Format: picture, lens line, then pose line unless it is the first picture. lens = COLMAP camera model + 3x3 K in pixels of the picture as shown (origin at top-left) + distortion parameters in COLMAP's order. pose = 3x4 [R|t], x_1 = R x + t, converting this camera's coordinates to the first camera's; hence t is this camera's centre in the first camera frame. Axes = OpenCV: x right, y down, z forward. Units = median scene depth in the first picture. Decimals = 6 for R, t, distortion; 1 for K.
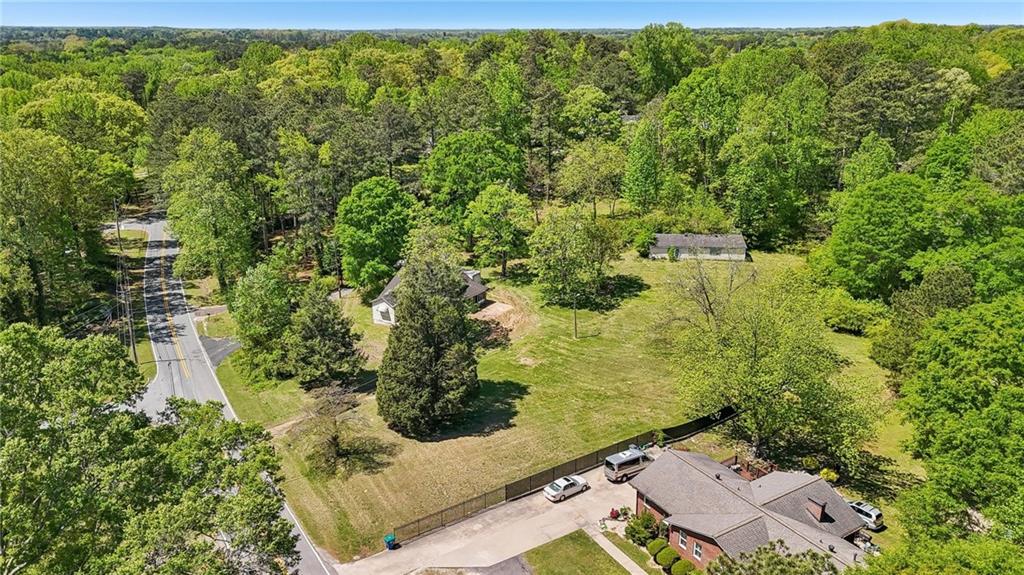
lens RADIAL K [[755.6, 0, 520.3], [0, 755.6, 286.4], [0, 0, 1]] dist [0.079444, -0.077497]
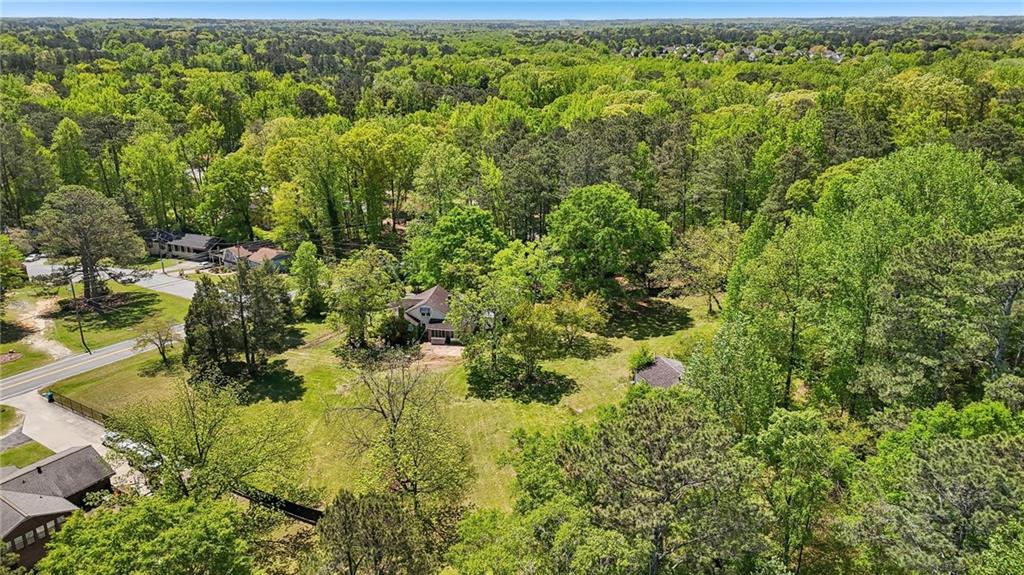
lens RADIAL K [[755.6, 0, 506.4], [0, 755.6, 281.7], [0, 0, 1]] dist [0.079444, -0.077497]
pose [[0.380049, 0.299380, -0.875177, 0.907205], [-0.293120, 0.936387, 0.193030, -0.290982], [0.877293, 0.183171, 0.443627, 0.616123]]
